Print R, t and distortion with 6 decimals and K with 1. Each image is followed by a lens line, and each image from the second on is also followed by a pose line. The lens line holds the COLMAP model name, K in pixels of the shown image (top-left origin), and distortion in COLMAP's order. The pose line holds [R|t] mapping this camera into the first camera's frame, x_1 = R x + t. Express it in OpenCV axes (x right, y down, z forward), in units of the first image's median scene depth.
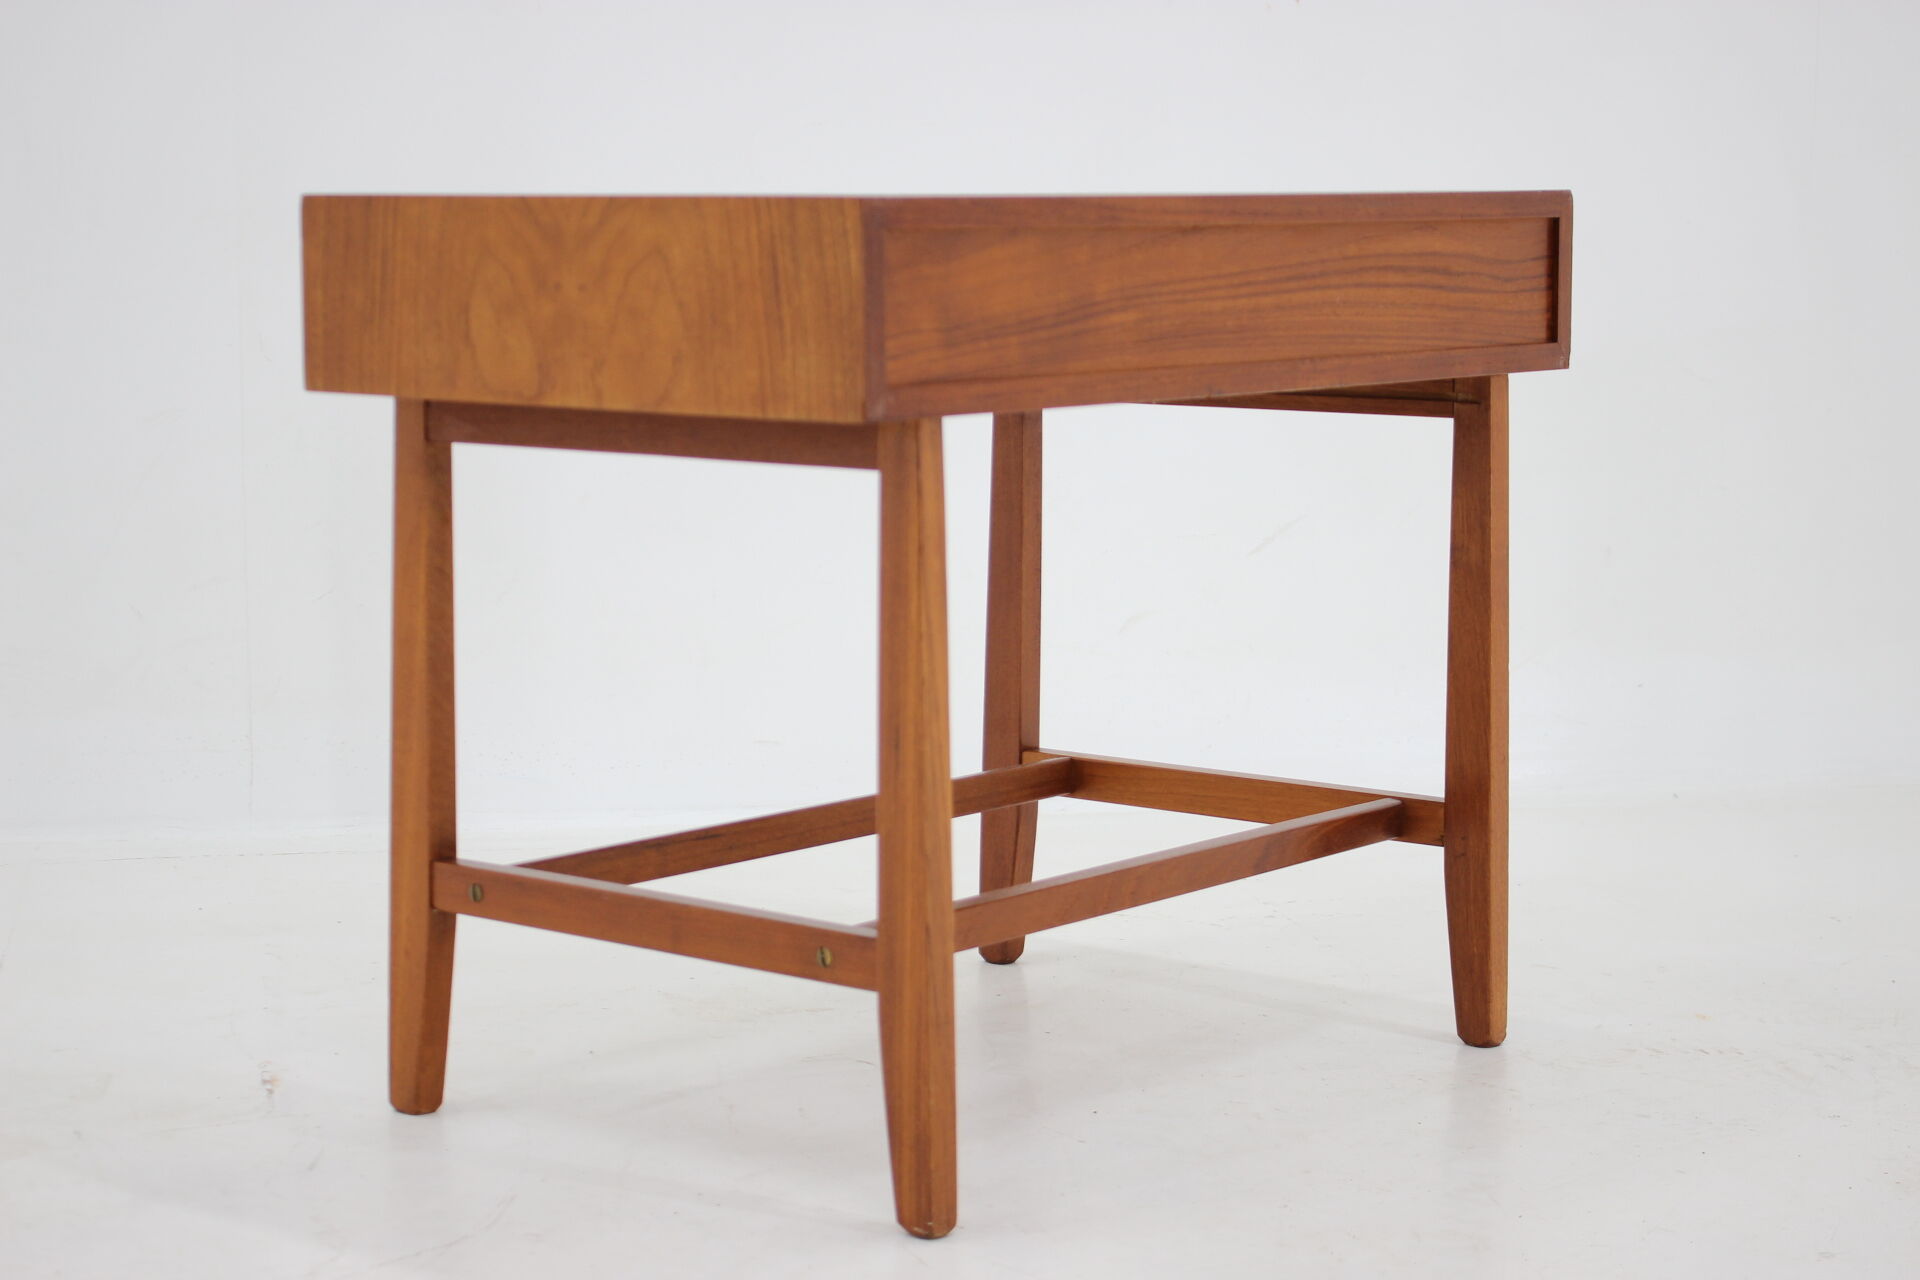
lens RADIAL K [[3742.2, 0, 960.0], [0, 3742.2, 640.0], [0, 0, 1]] dist [-0.010921, -0.113986]
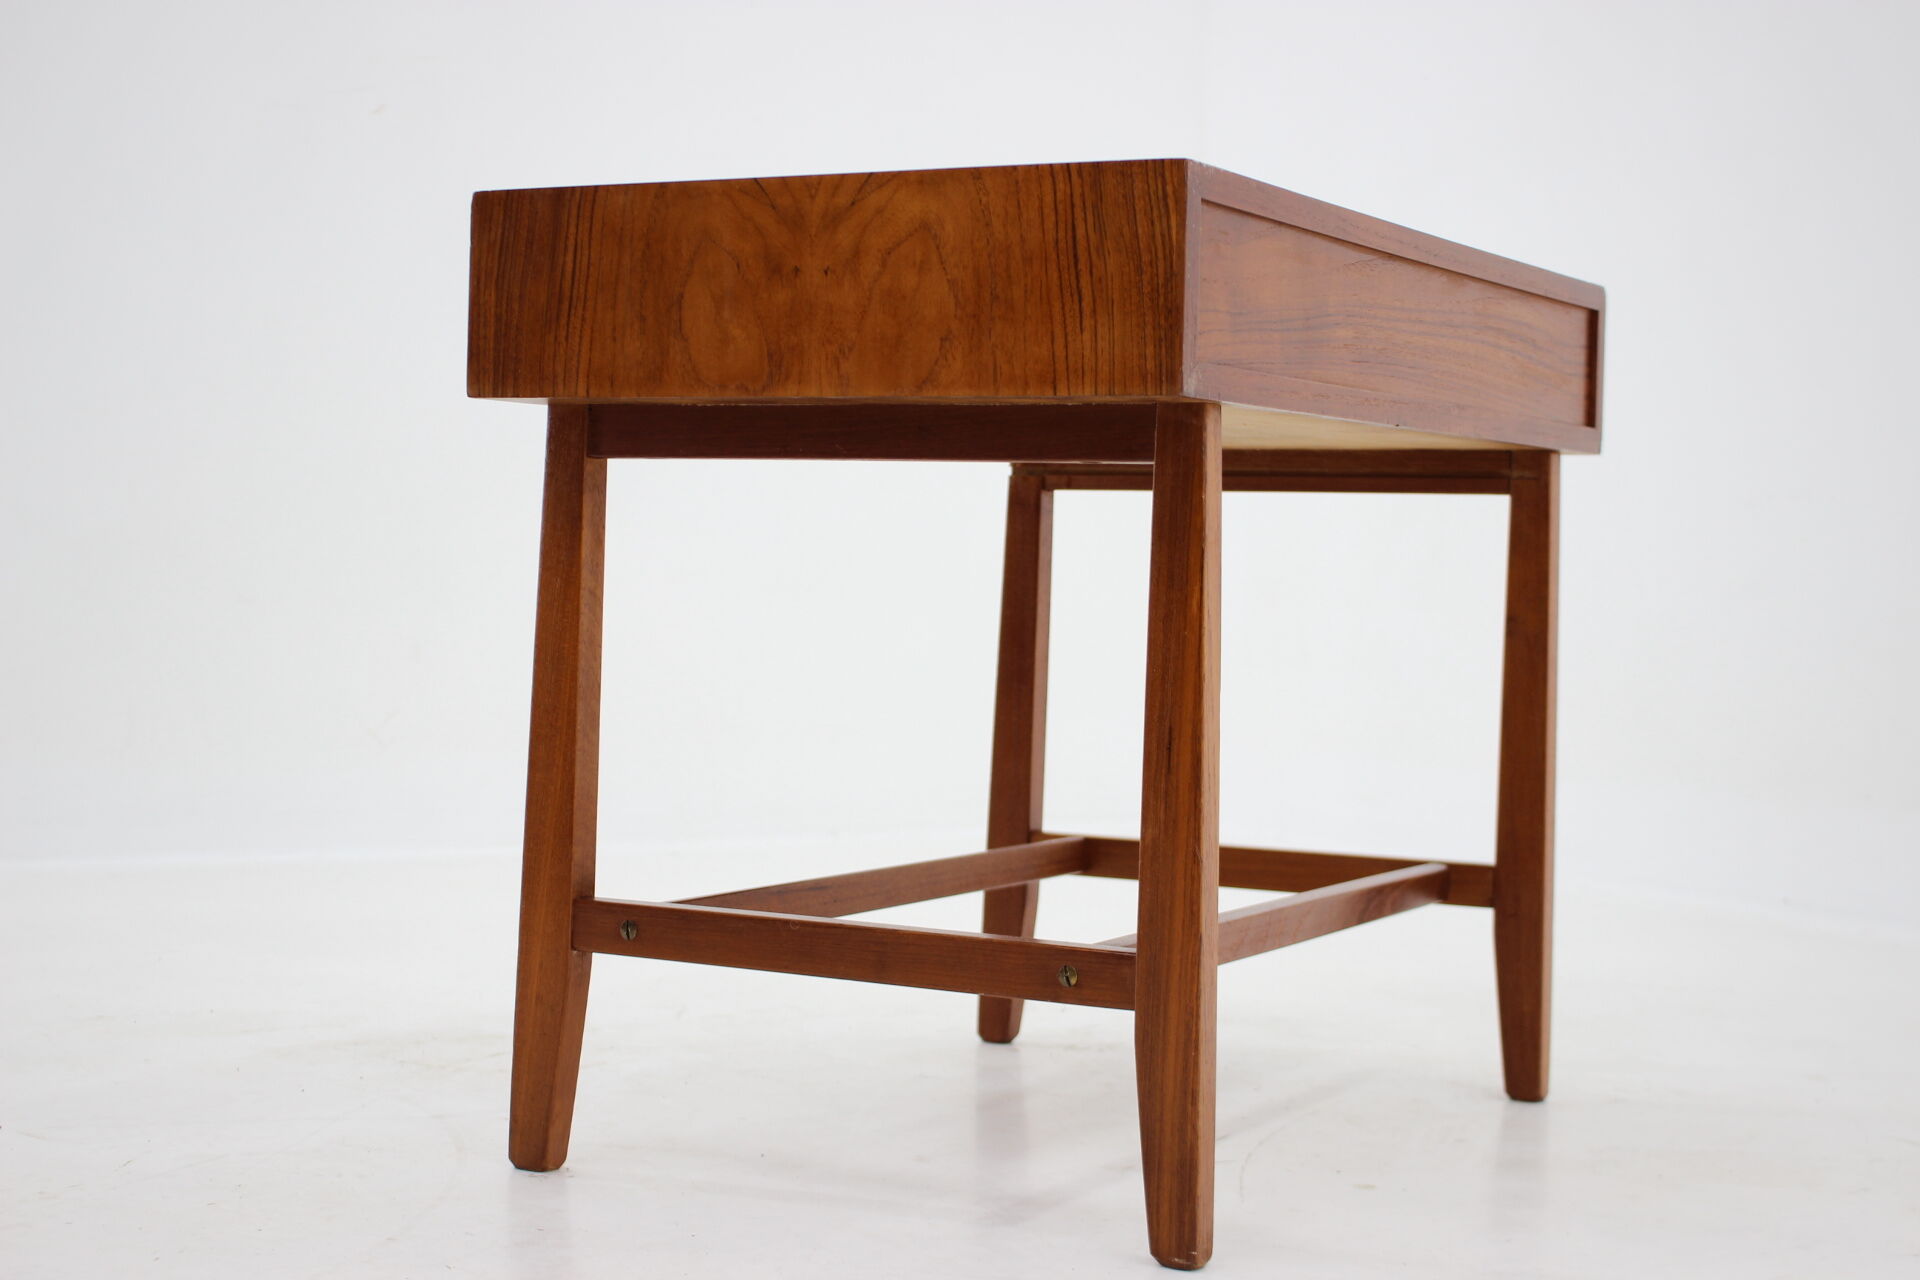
lens RADIAL K [[3036.2, 0, 960.0], [0, 3036.2, 640.0], [0, 0, 1]] dist [-0.096955, 0.008334]
pose [[0.981000, 0.020180, 0.192956, -0.212178], [-0.002153, 0.995647, -0.093182, 0.070845], [-0.193996, 0.090996, 0.976773, 0.241785]]
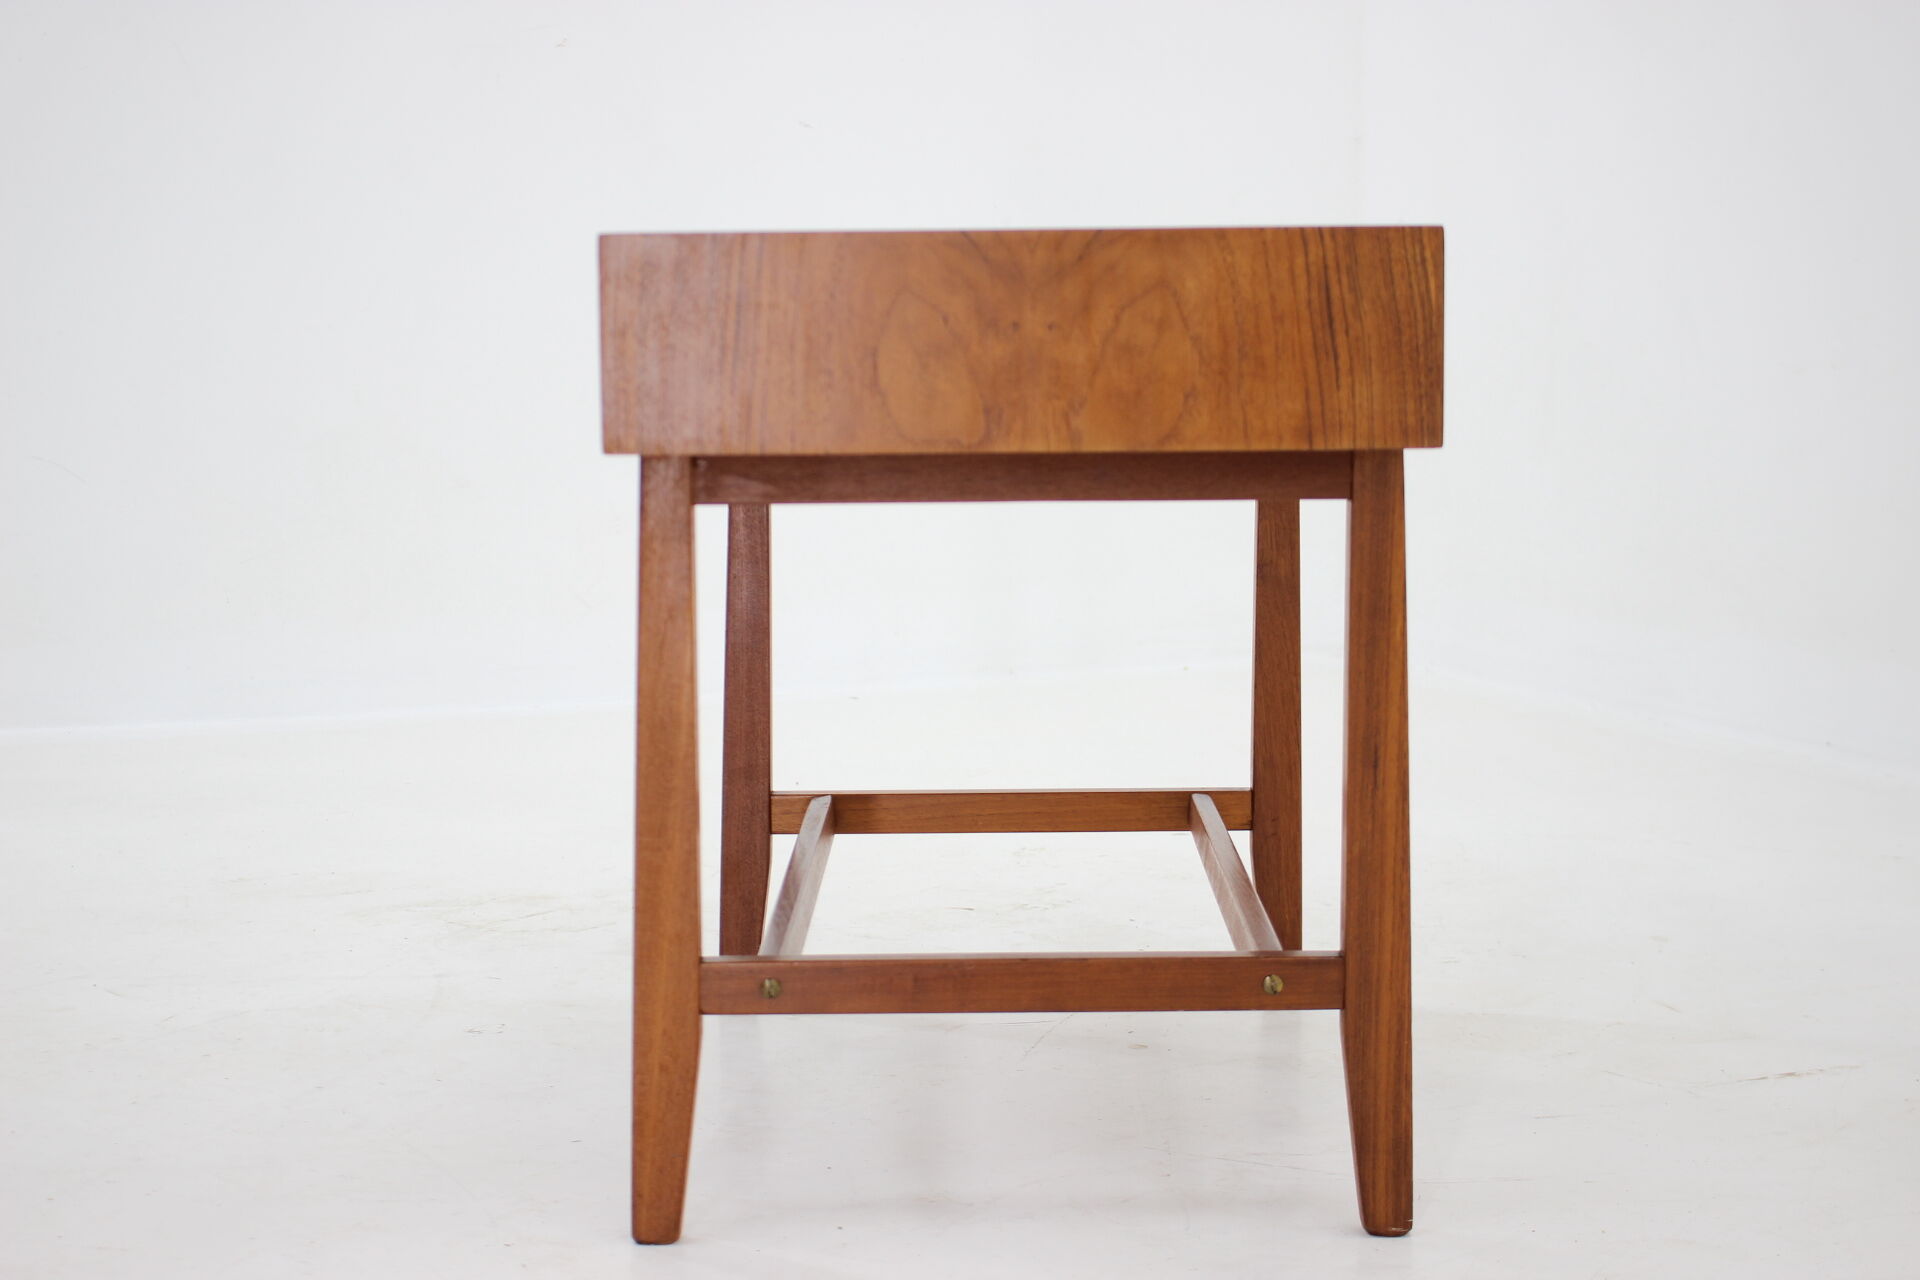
lens RADIAL K [[3036.2, 0, 960.0], [0, 3036.2, 640.0], [0, 0, 1]] dist [-0.096955, 0.008334]
pose [[0.767676, -0.078155, 0.636055, -0.609041], [0.088591, 0.995948, 0.015453, -0.027923], [-0.634685, 0.044486, 0.771489, 0.414813]]
